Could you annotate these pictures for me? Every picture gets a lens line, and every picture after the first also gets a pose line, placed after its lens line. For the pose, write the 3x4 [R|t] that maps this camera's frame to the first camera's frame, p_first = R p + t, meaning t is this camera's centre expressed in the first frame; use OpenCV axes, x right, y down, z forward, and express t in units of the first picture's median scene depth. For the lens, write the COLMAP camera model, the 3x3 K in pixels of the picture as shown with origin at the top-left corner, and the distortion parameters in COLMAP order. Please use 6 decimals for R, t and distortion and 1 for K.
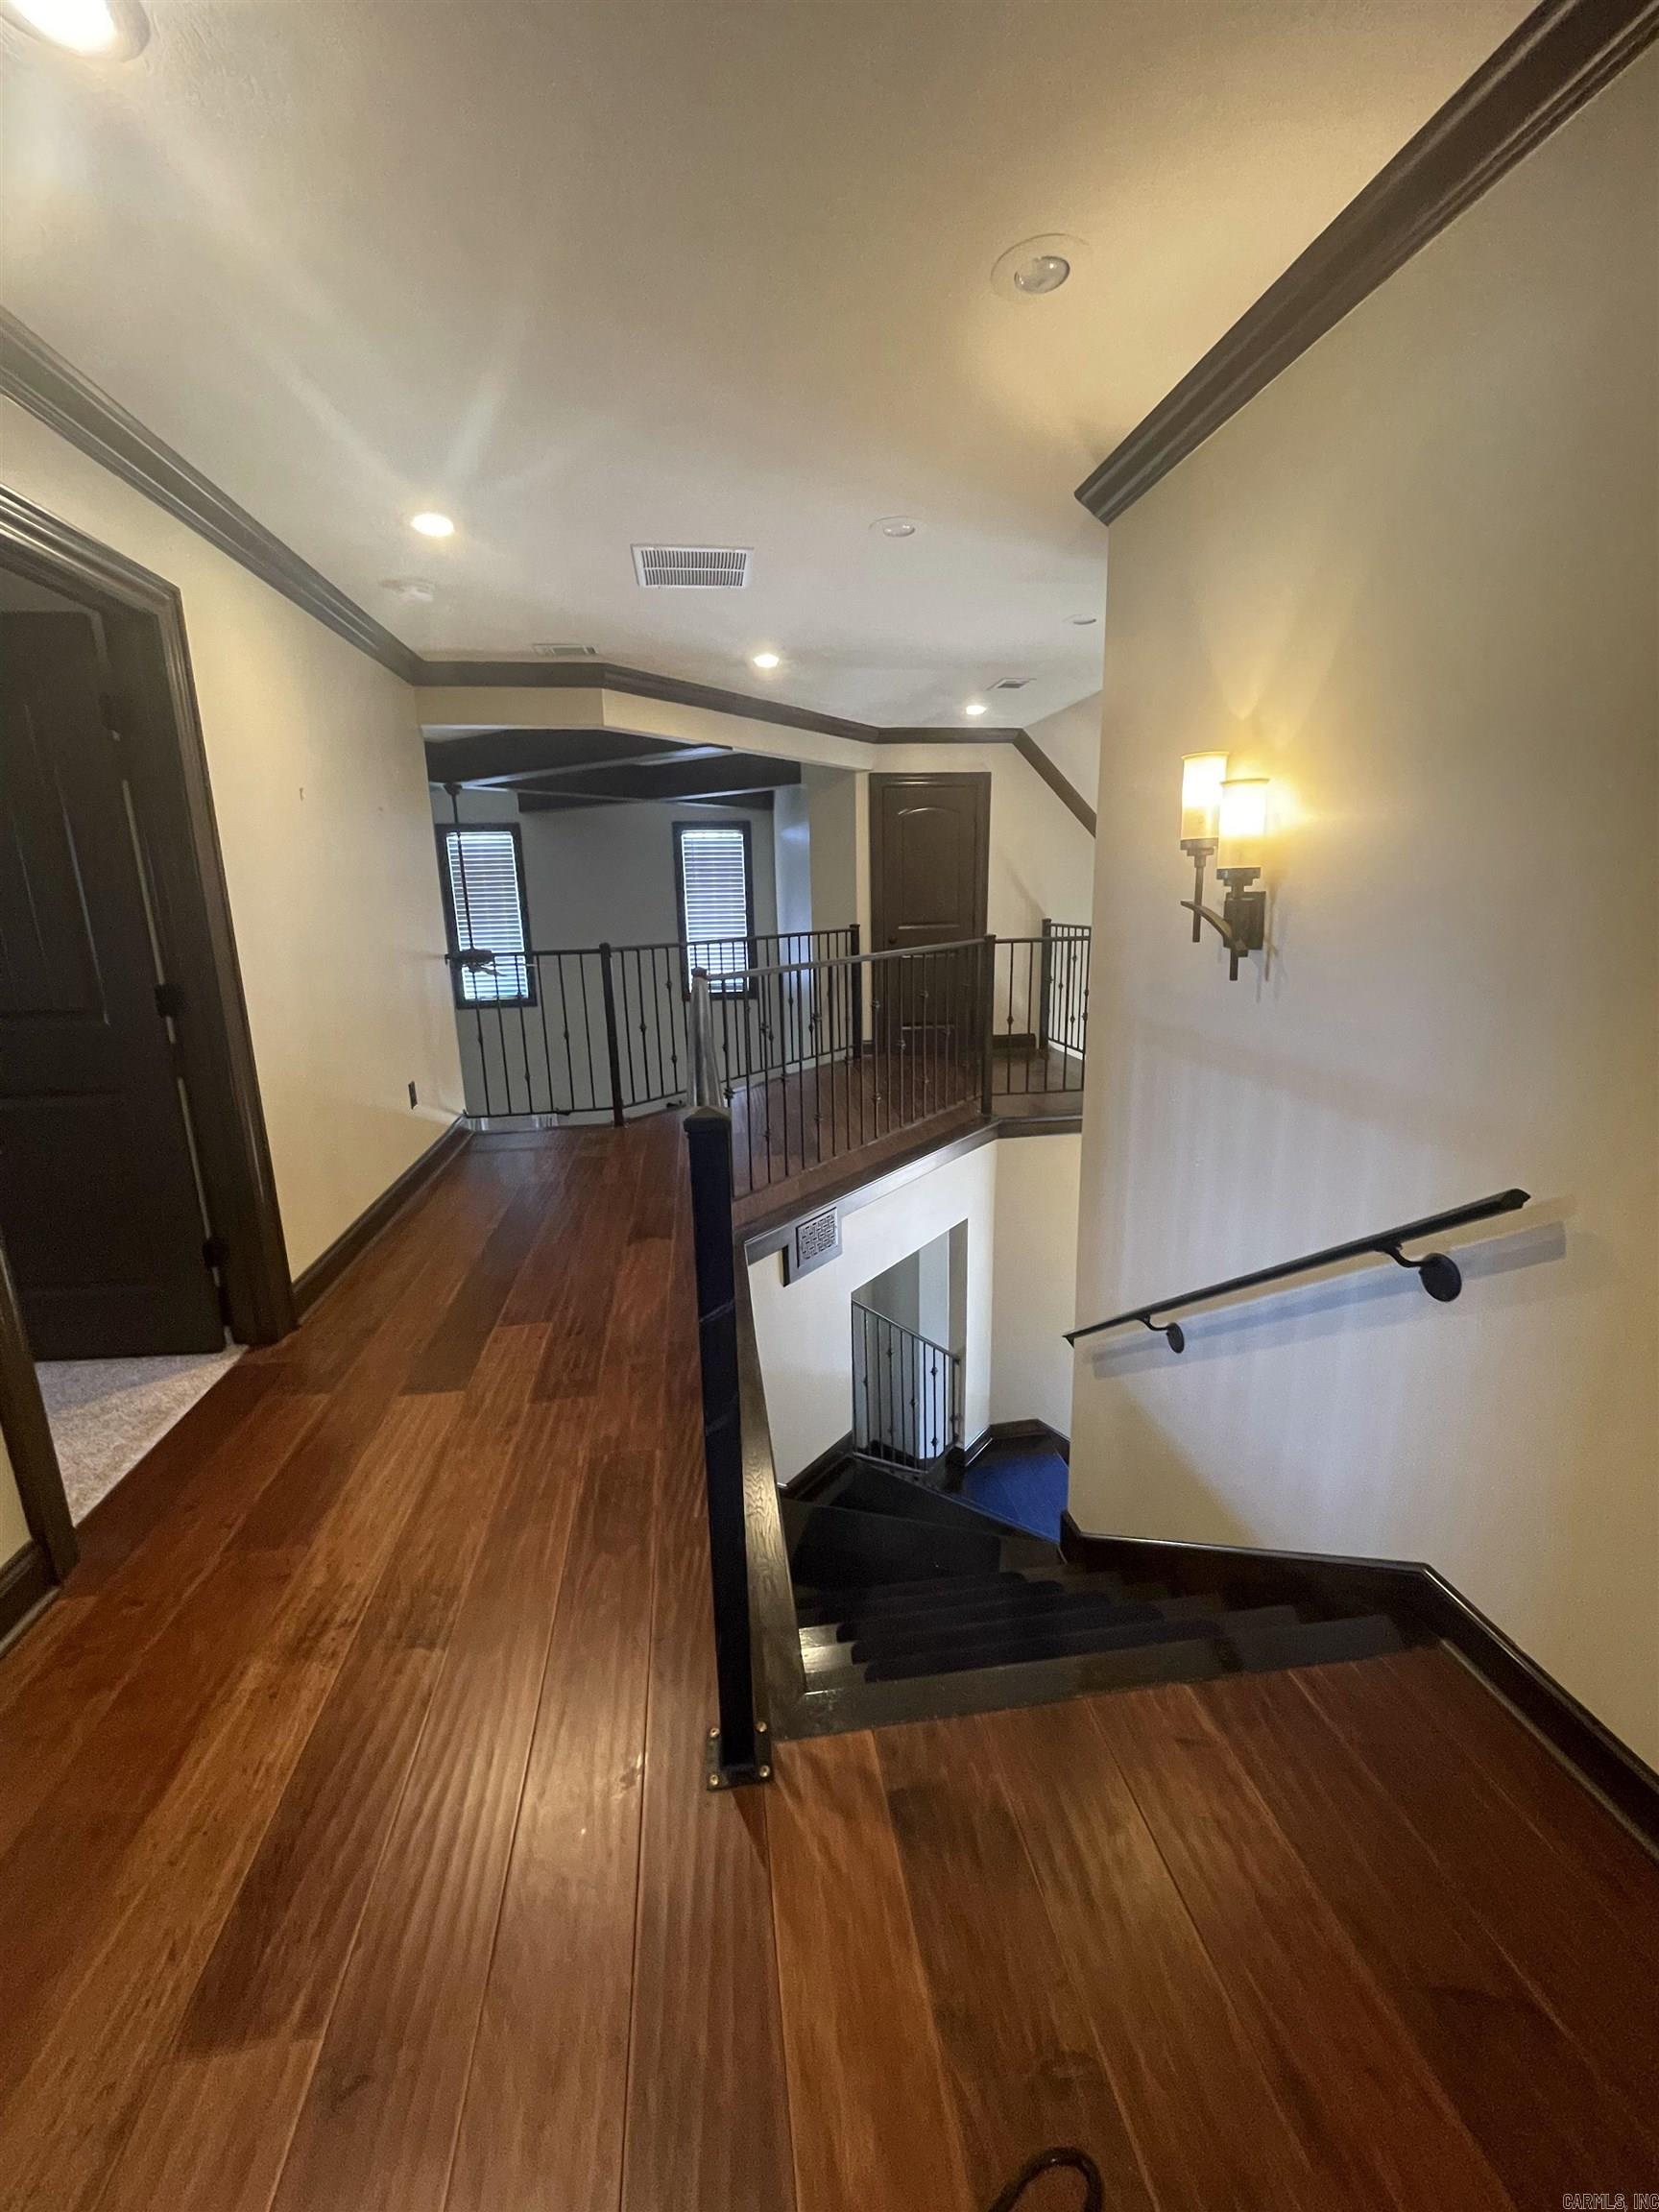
lens RADIAL K [[888.3, 0, 831.2], [0, 888.3, 1099.0], [0, 0, 1]] dist [-0.006326, -0.000183]
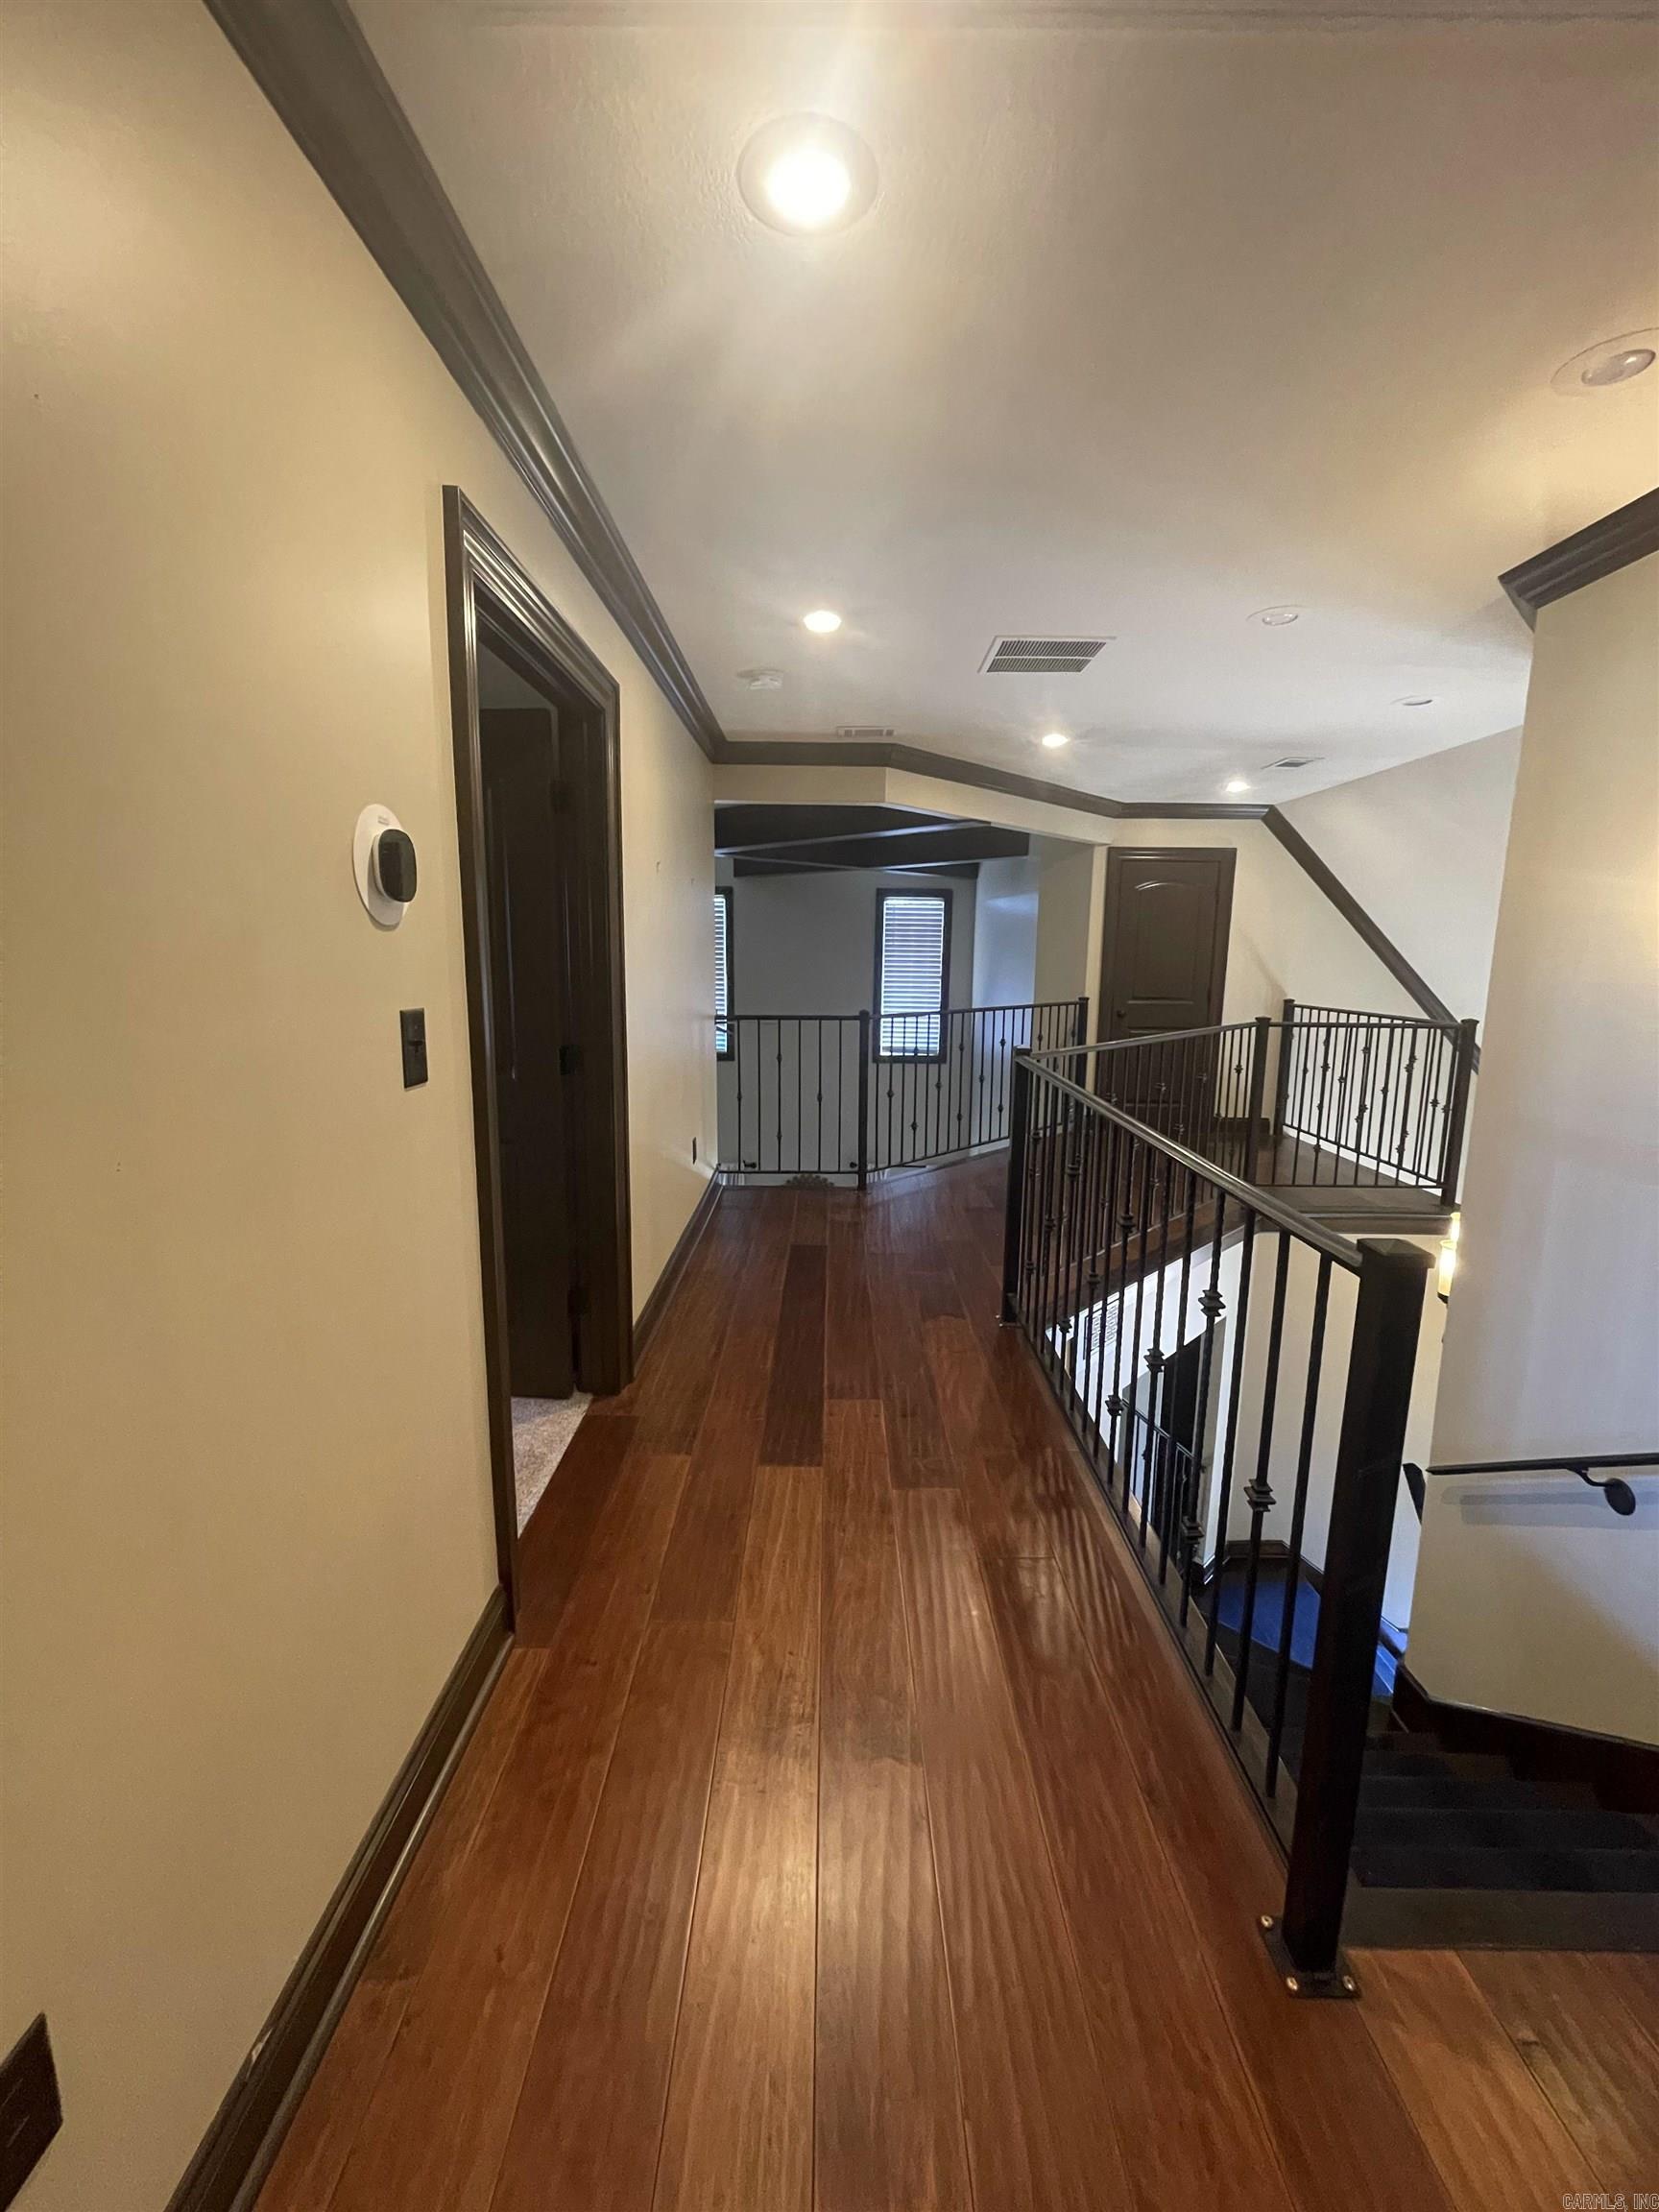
lens RADIAL K [[888.3, 0, 831.2], [0, 888.3, 1099.0], [0, 0, 1]] dist [-0.006326, -0.000183]
pose [[0.988053, 0.054760, -0.144059, -0.125529], [-0.064071, 0.996091, -0.060804, -0.009206], [0.140167, 0.069308, 0.987699, -0.001890]]
